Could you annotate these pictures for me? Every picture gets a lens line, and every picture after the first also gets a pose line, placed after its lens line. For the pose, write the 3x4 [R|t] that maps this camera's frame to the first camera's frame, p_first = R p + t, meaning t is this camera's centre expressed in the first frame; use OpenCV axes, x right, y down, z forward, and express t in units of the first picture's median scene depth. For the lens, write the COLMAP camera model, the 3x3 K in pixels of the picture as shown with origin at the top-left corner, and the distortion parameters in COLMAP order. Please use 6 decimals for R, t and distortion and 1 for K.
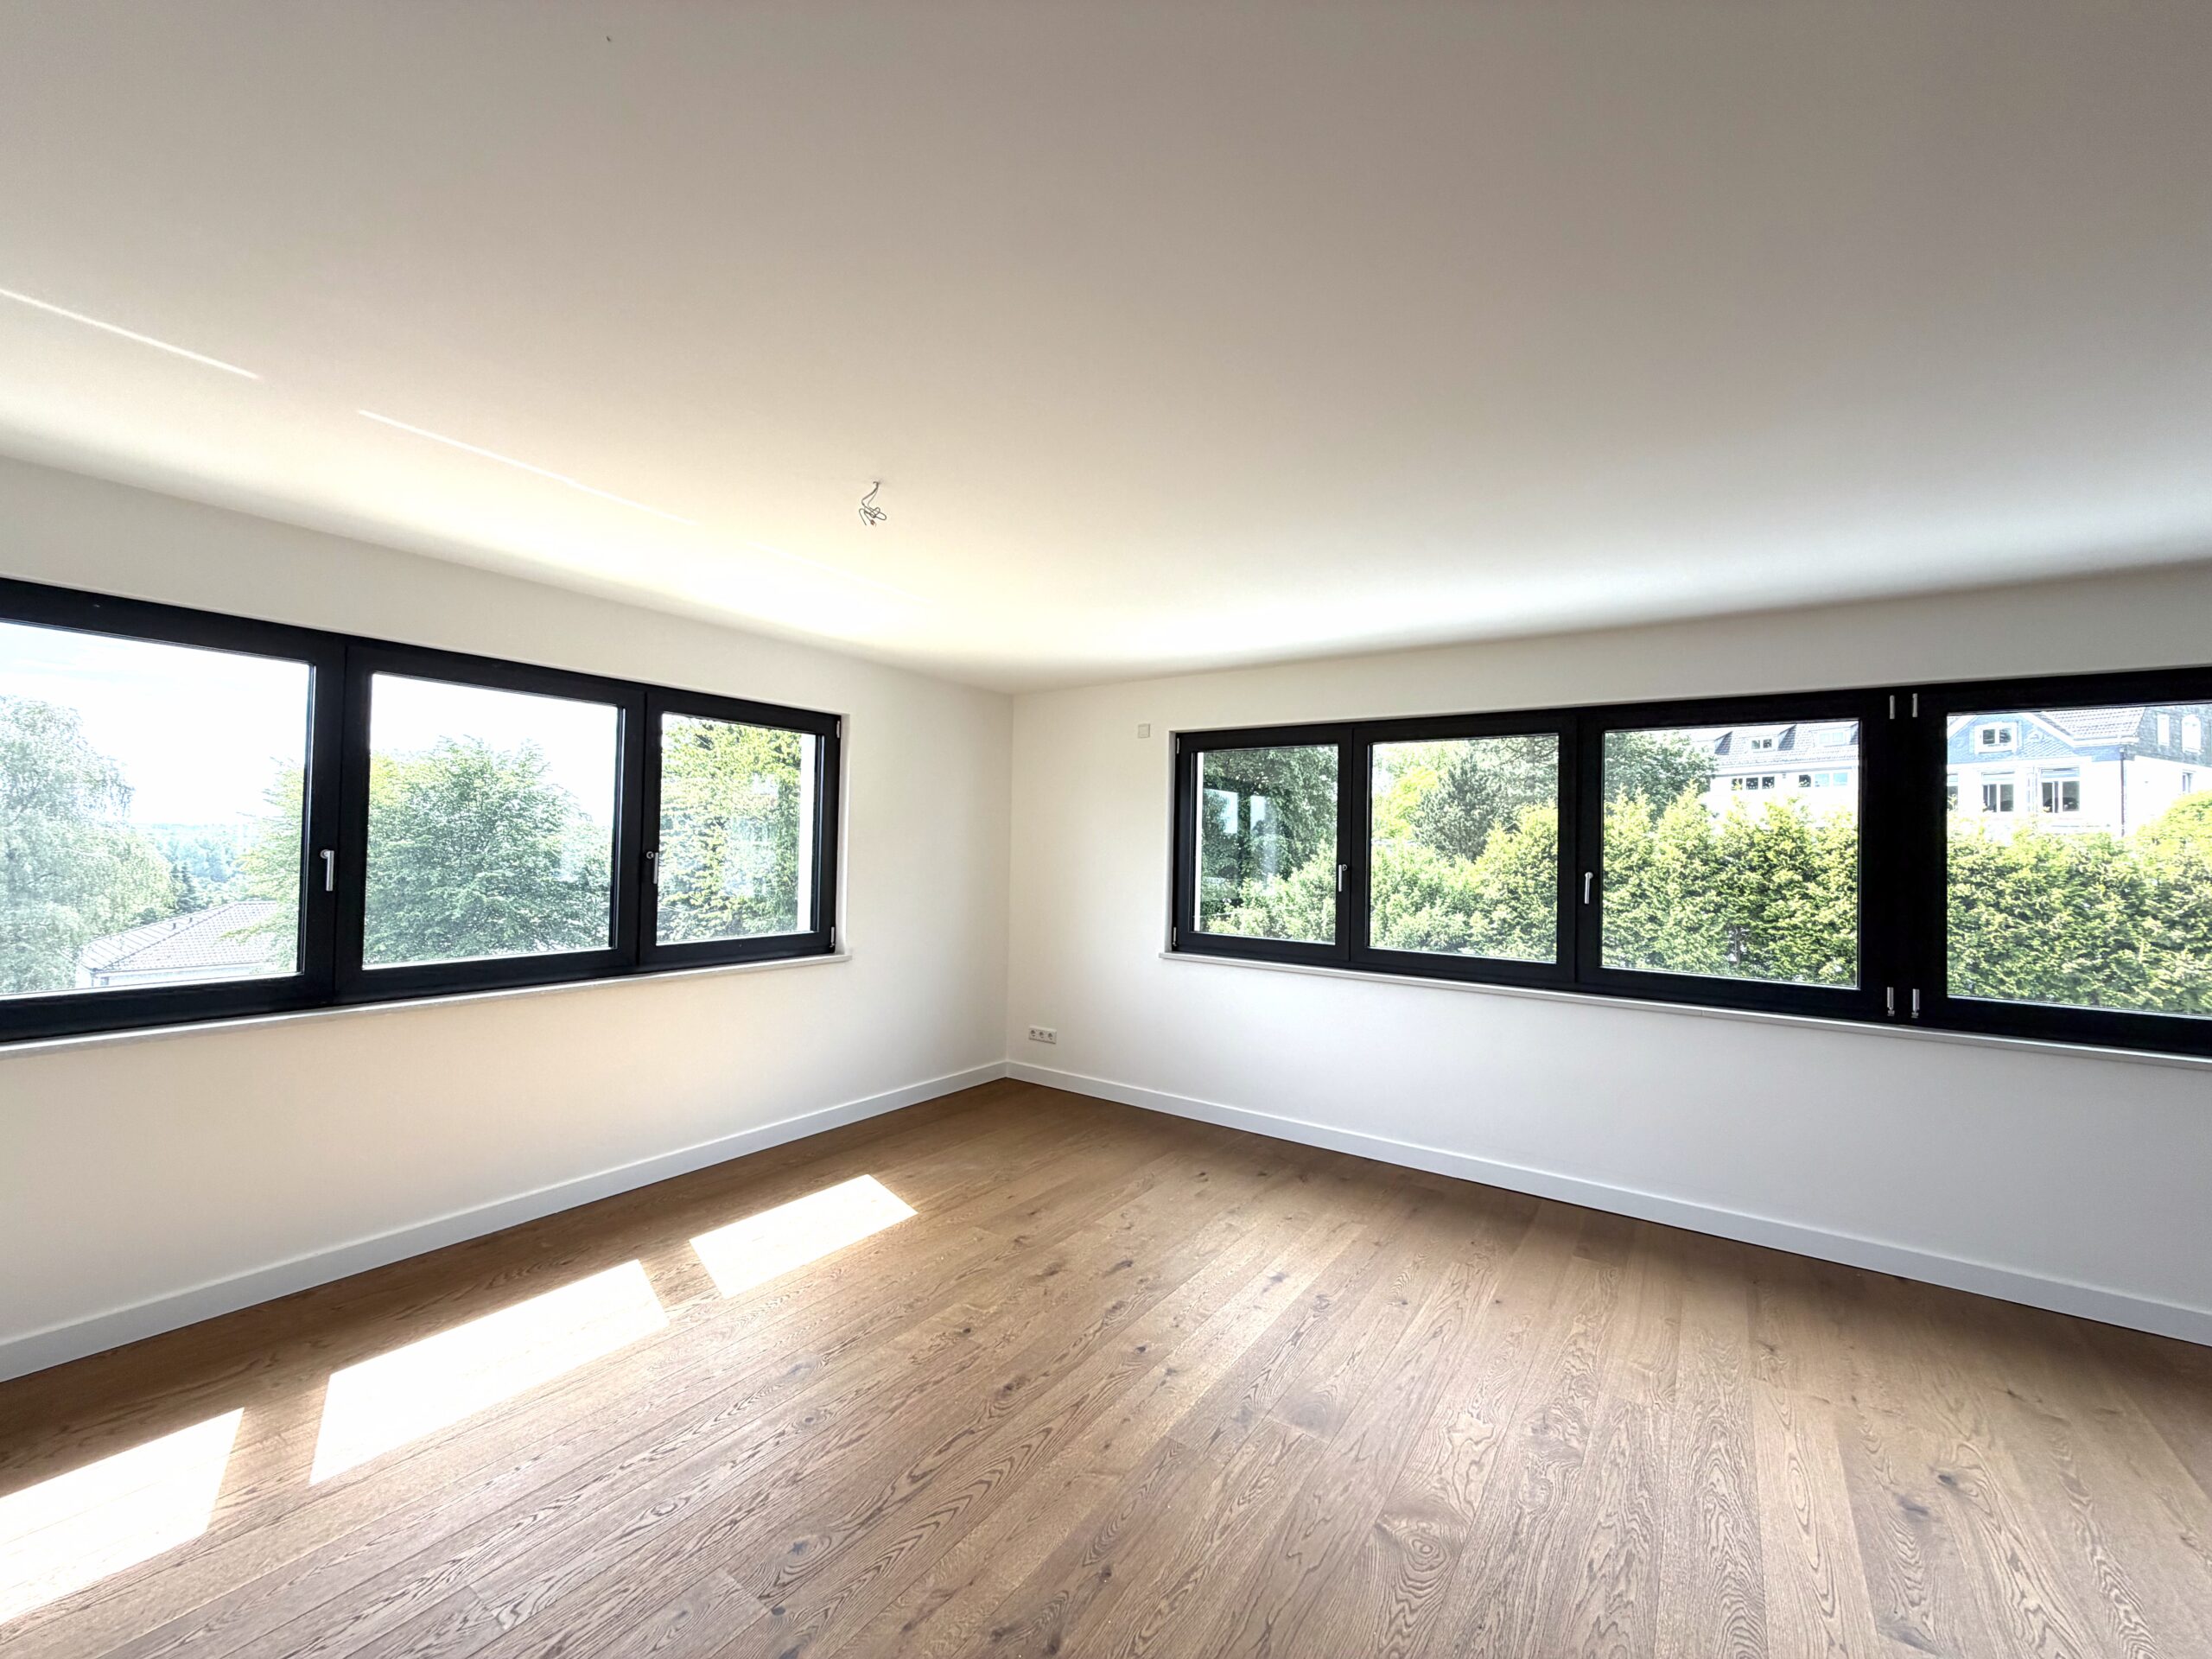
lens RADIAL K [[880.6, 0, 1099.7], [0, 880.6, 826.9], [0, 0, 1]] dist [0.000185, 0.000200]
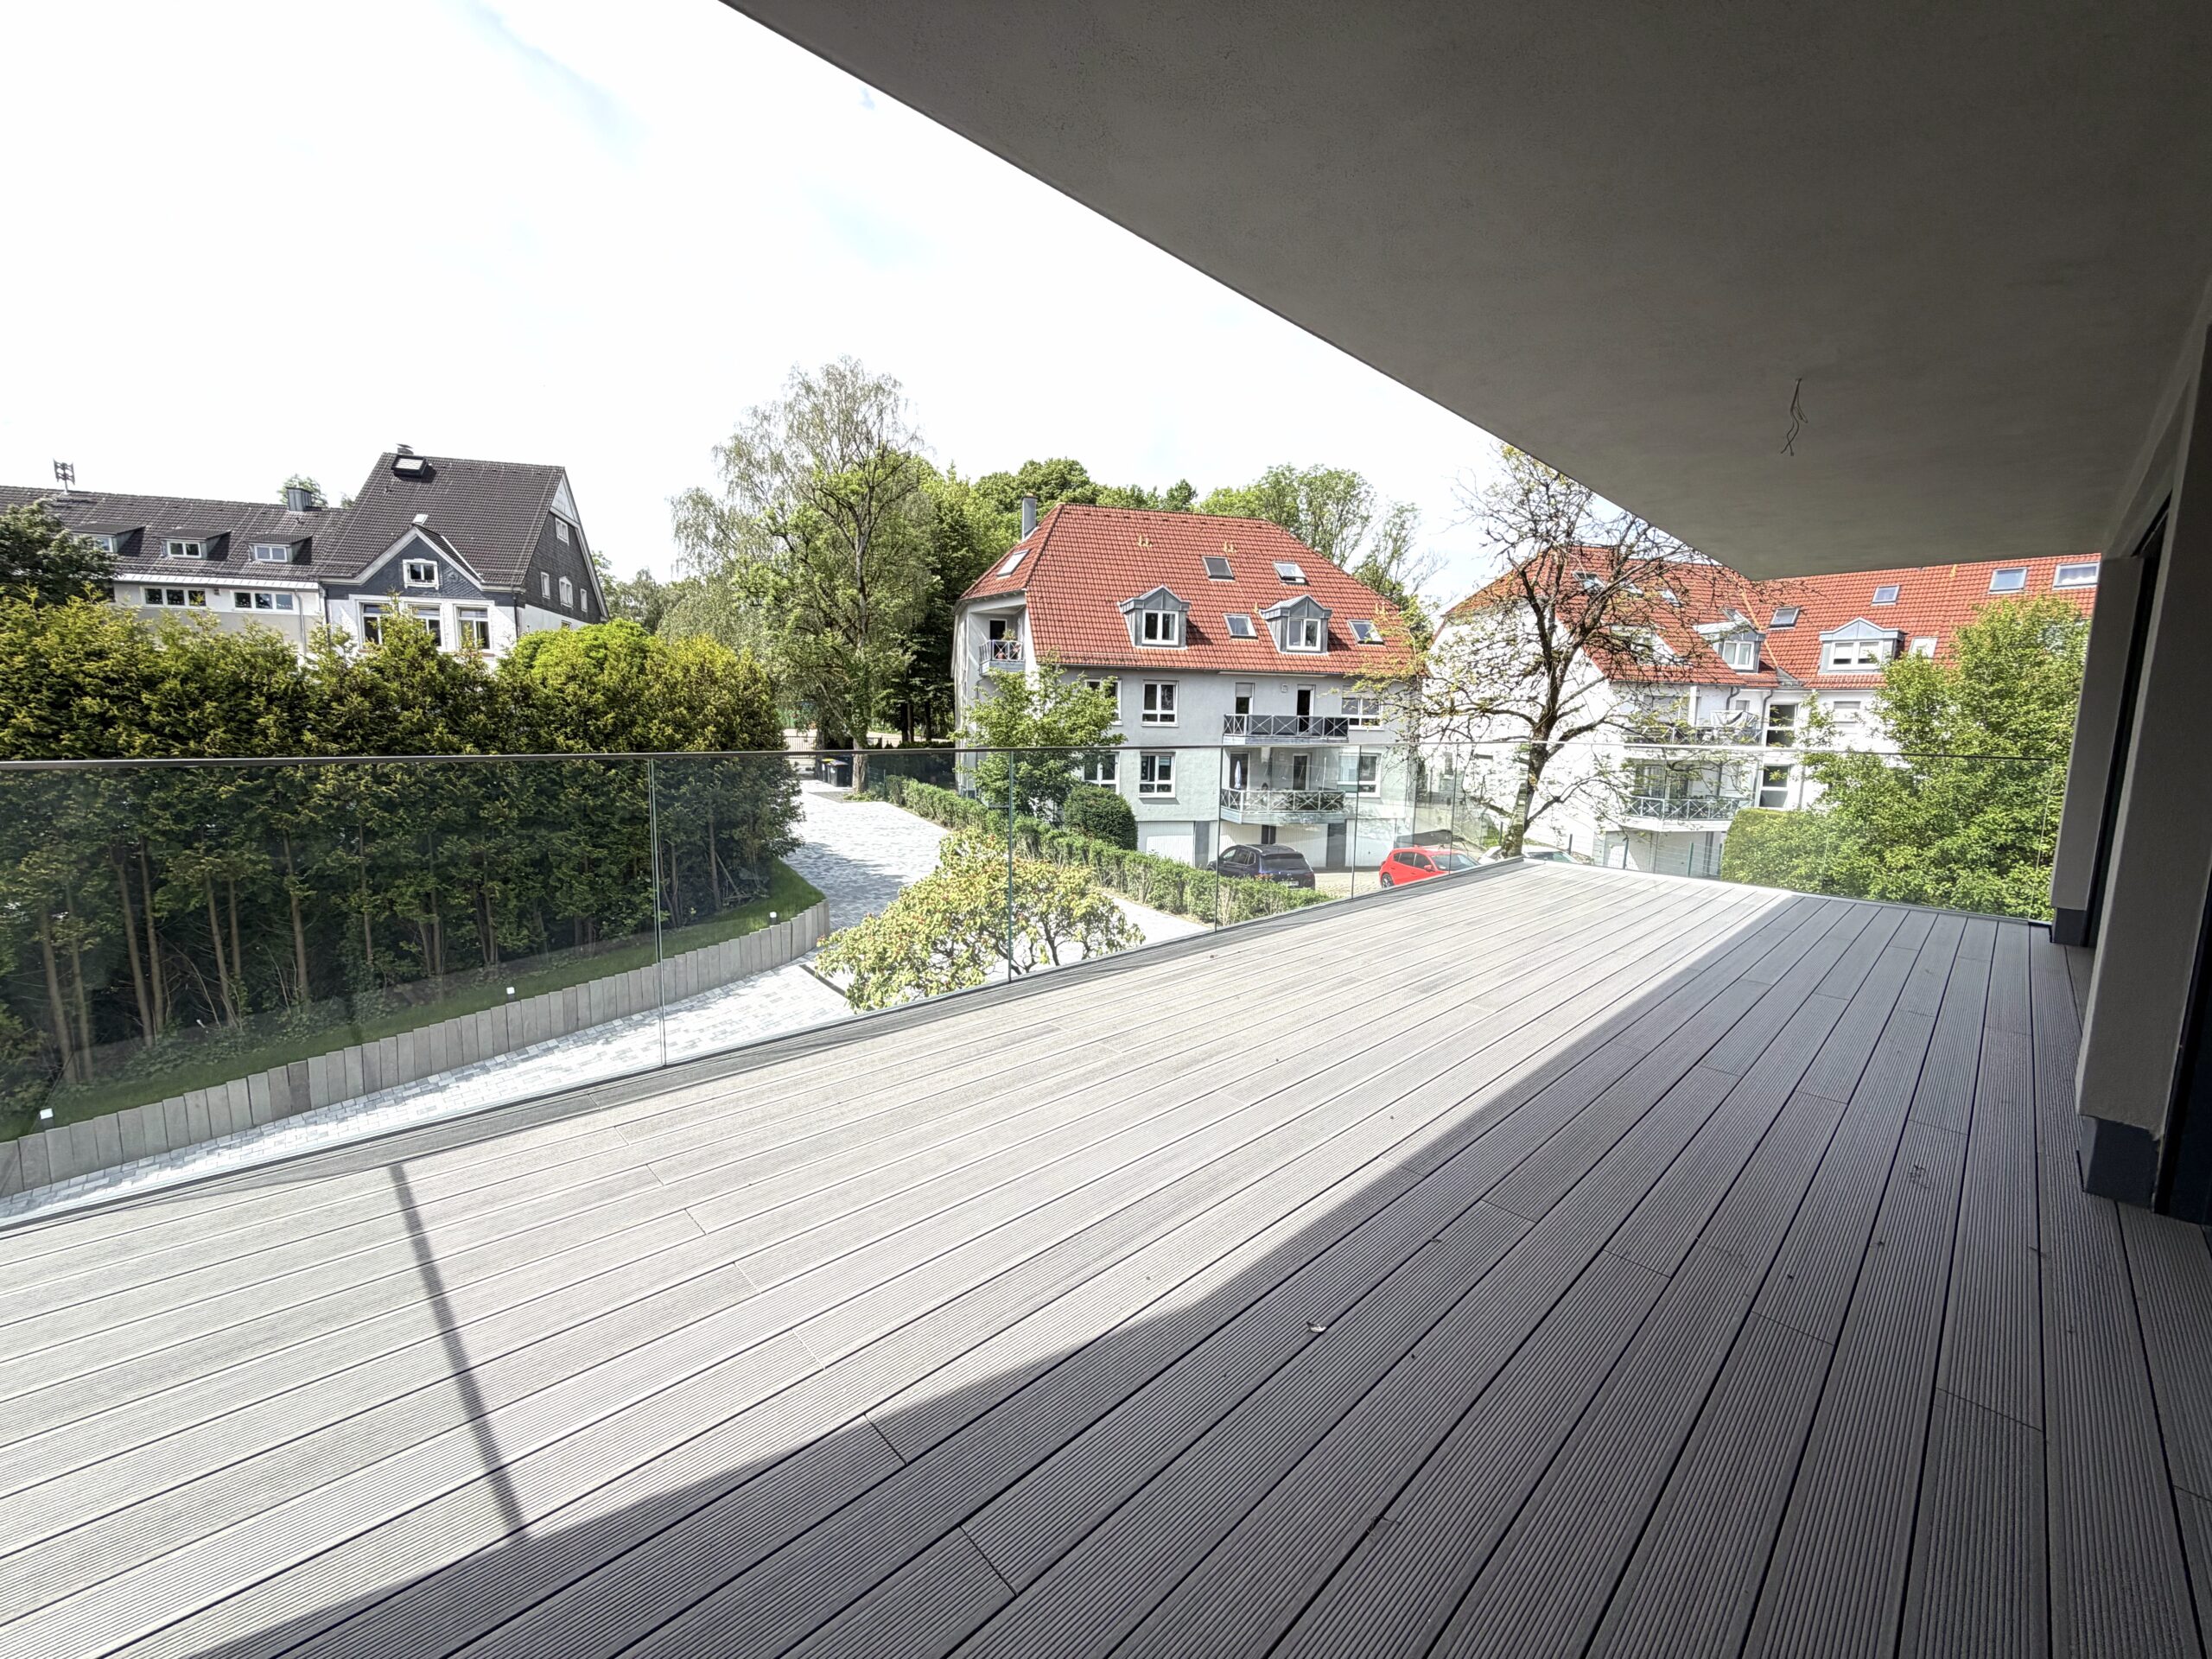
lens RADIAL K [[877.1, 0, 1096.2], [0, 877.1, 833.3], [0, 0, 1]] dist [0.002355, 0.000044]
pose [[0.198410, -0.148403, 0.968819, 1.053532], [-0.036176, 0.986688, 0.158549, 0.076942], [-0.979451, -0.066506, 0.190401, -0.034173]]
